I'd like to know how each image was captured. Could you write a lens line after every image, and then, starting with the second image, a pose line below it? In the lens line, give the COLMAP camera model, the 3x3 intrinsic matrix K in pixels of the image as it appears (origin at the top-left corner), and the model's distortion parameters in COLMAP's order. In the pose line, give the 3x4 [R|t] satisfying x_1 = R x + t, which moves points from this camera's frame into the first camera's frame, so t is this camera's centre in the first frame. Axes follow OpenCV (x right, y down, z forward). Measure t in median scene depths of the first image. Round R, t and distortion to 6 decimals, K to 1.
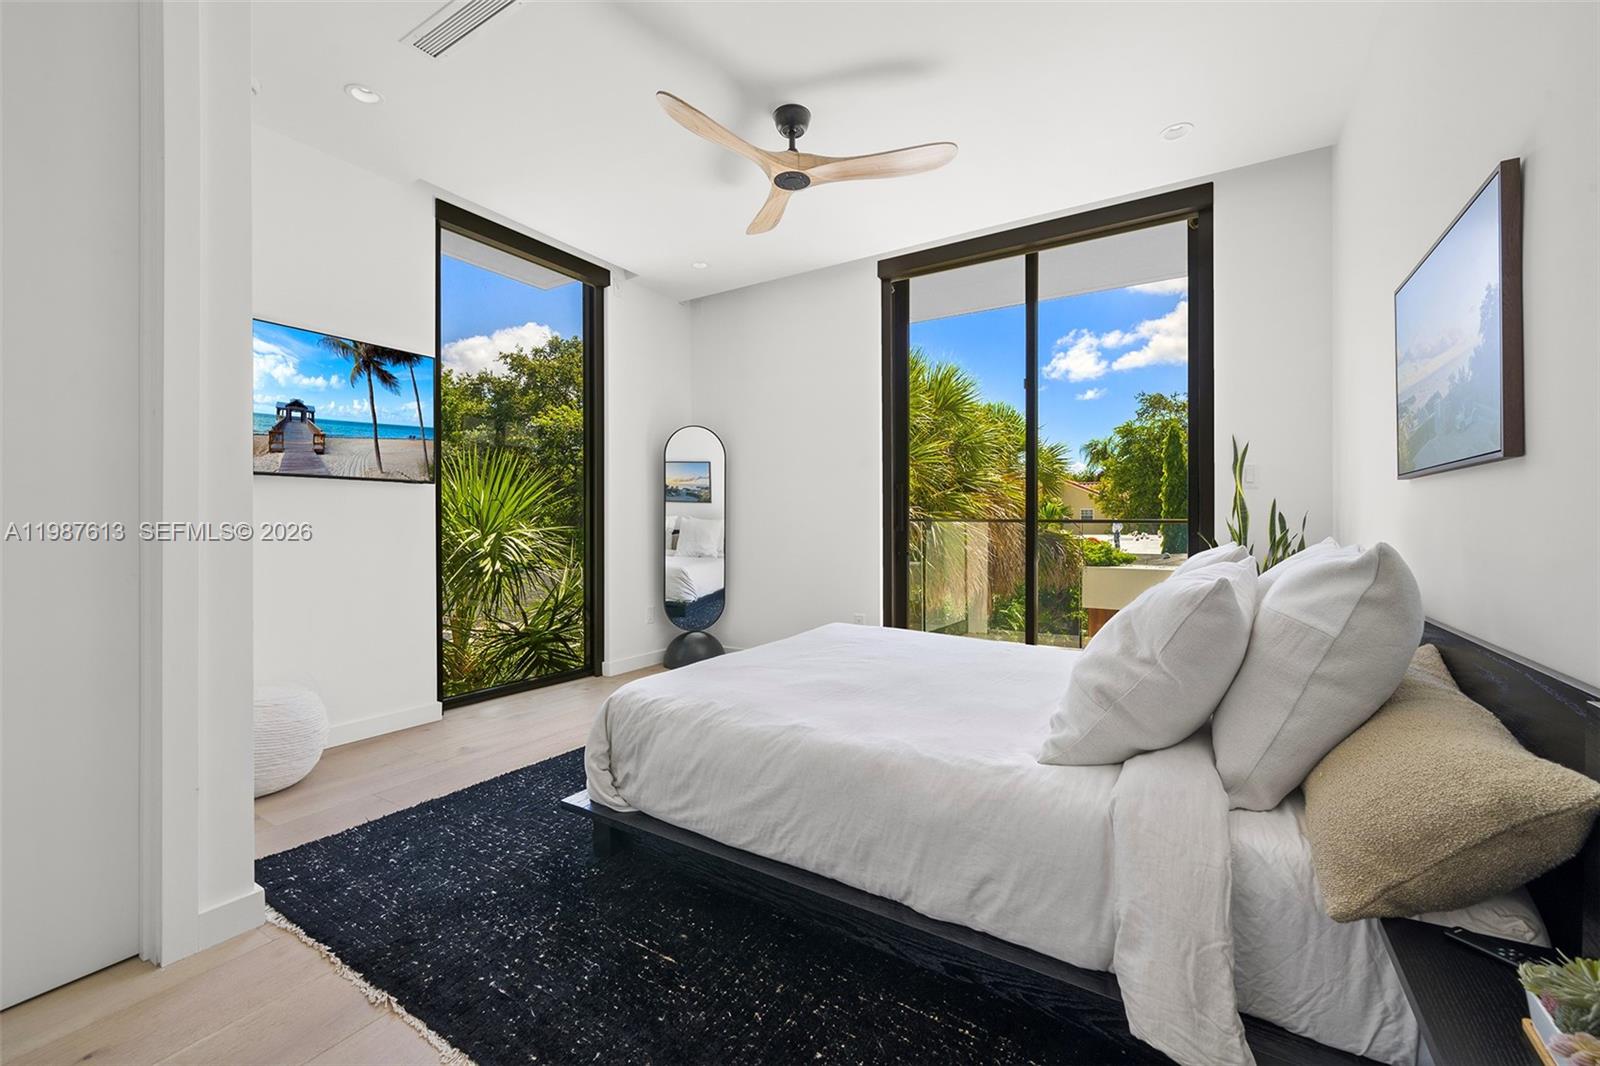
lens RADIAL K [[635.8, 0, 800.0], [0, 635.8, 533.0], [0, 0, 1]] dist [-0.002159, -0.000090]
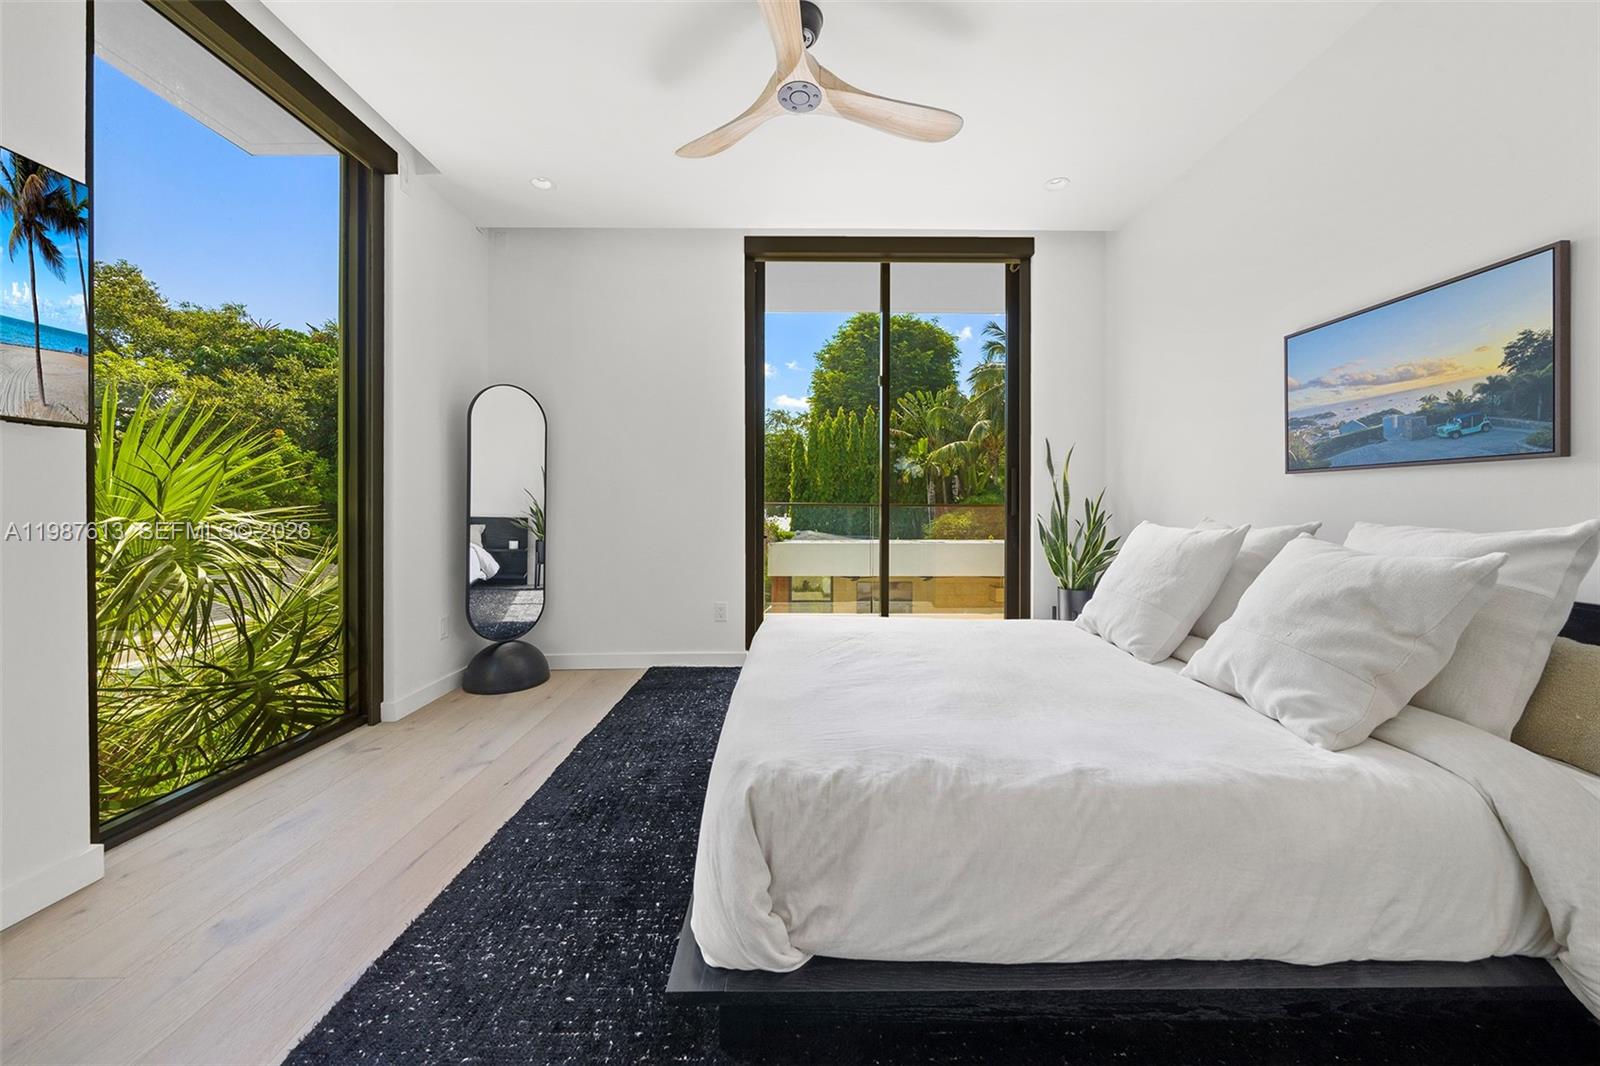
lens RADIAL K [[550.5, 0, 799.3], [0, 550.5, 515.9], [0, 0, 1]] dist [-0.006947, 0.000087]
pose [[0.846129, -0.007403, 0.532927, -0.313072], [0.007967, 0.999967, 0.001240, -0.001746], [-0.532919, 0.003197, 0.846160, 0.306638]]
